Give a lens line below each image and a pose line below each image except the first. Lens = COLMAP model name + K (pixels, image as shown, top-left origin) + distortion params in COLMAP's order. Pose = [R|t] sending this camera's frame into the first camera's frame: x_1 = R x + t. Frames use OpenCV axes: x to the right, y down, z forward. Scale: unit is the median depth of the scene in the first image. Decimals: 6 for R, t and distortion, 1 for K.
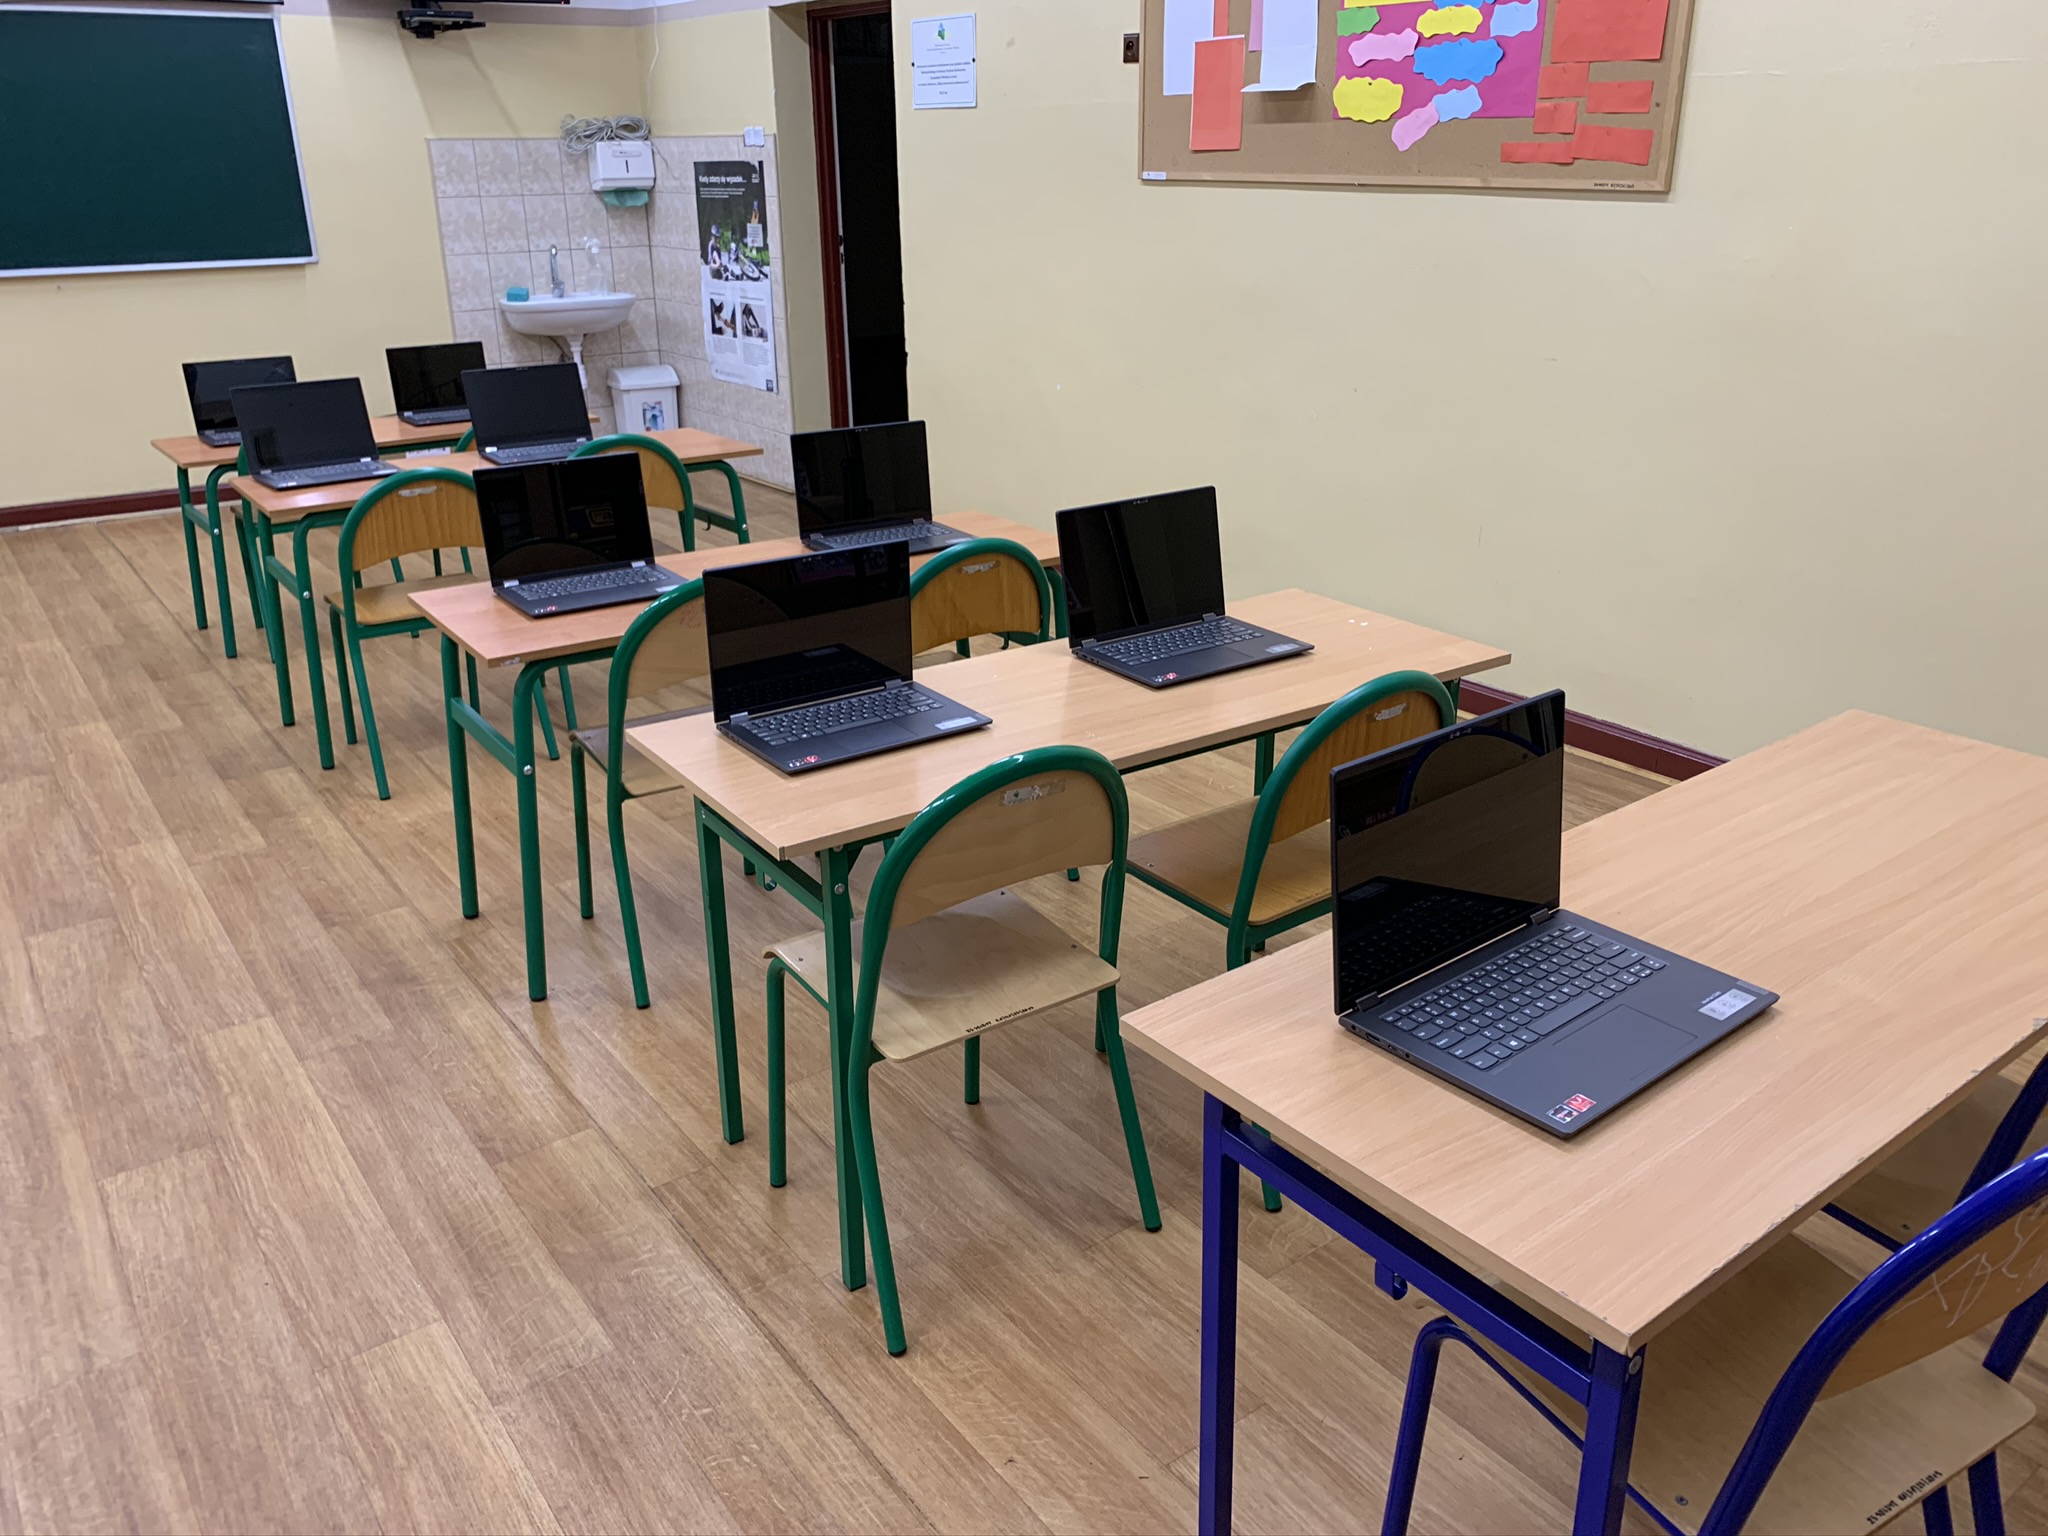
lens RADIAL K [[1596.7, 0, 1024.0], [0, 1596.7, 768.0], [0, 0, 1]] dist [0.004554, 0.000968]
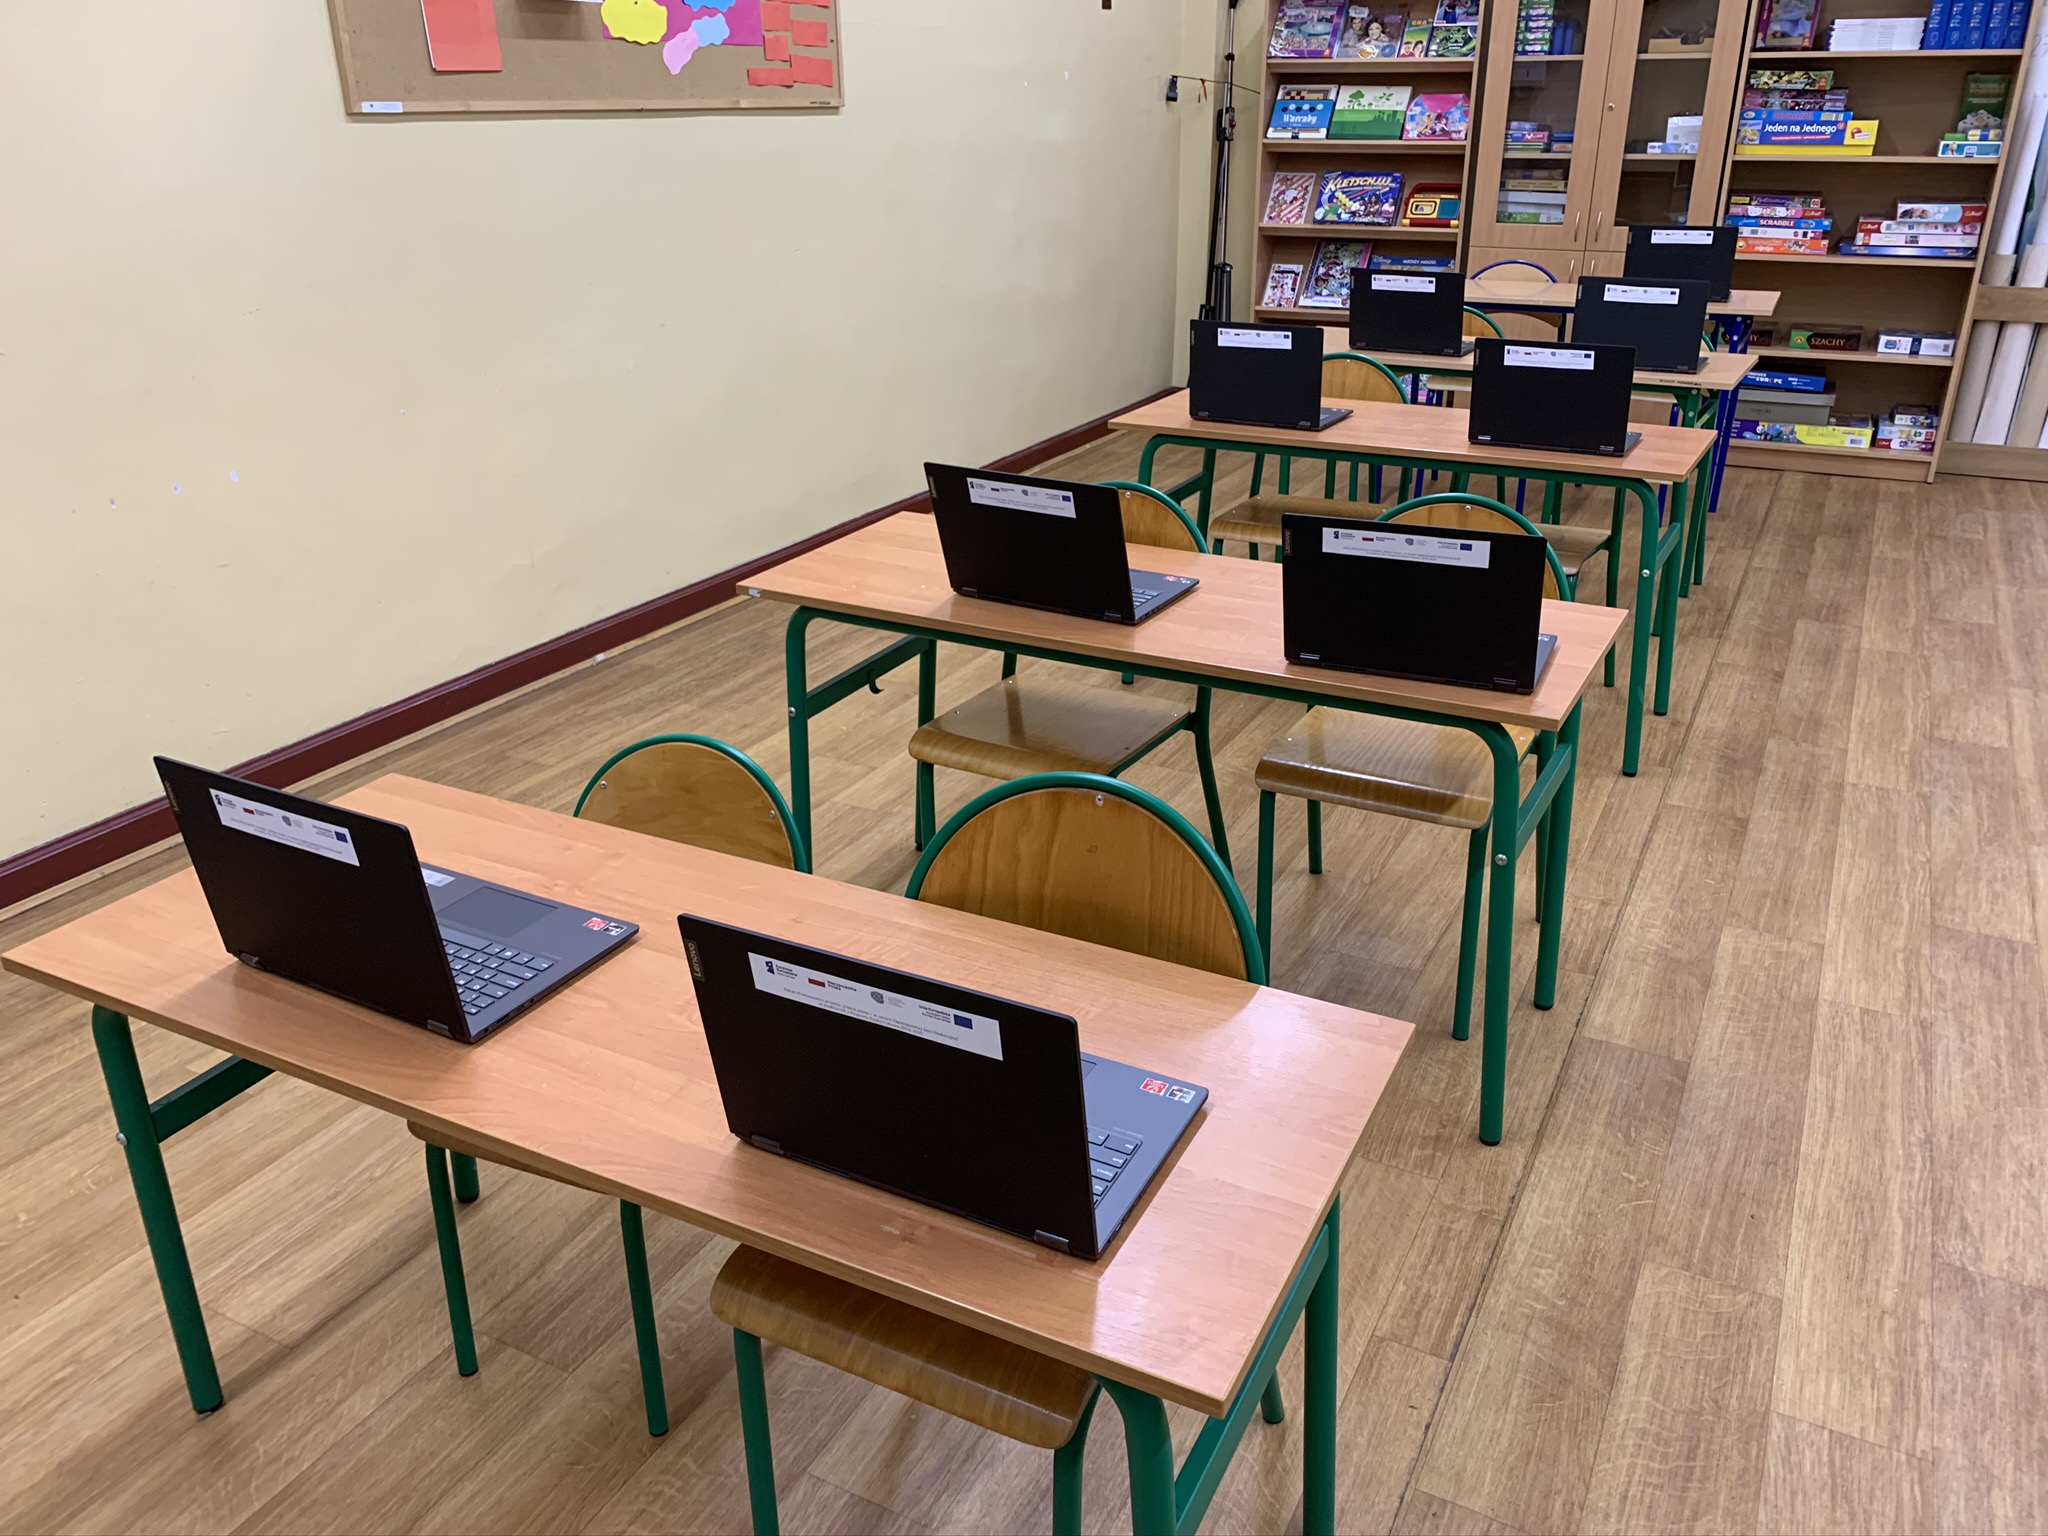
lens RADIAL K [[1596.7, 0, 1024.0], [0, 1596.7, 768.0], [0, 0, 1]] dist [0.004554, 0.000968]
pose [[-0.450188, -0.338743, 0.826186, -0.978343], [0.335654, 0.793194, 0.508114, -0.553203], [-0.827446, 0.506060, -0.243386, 1.488852]]
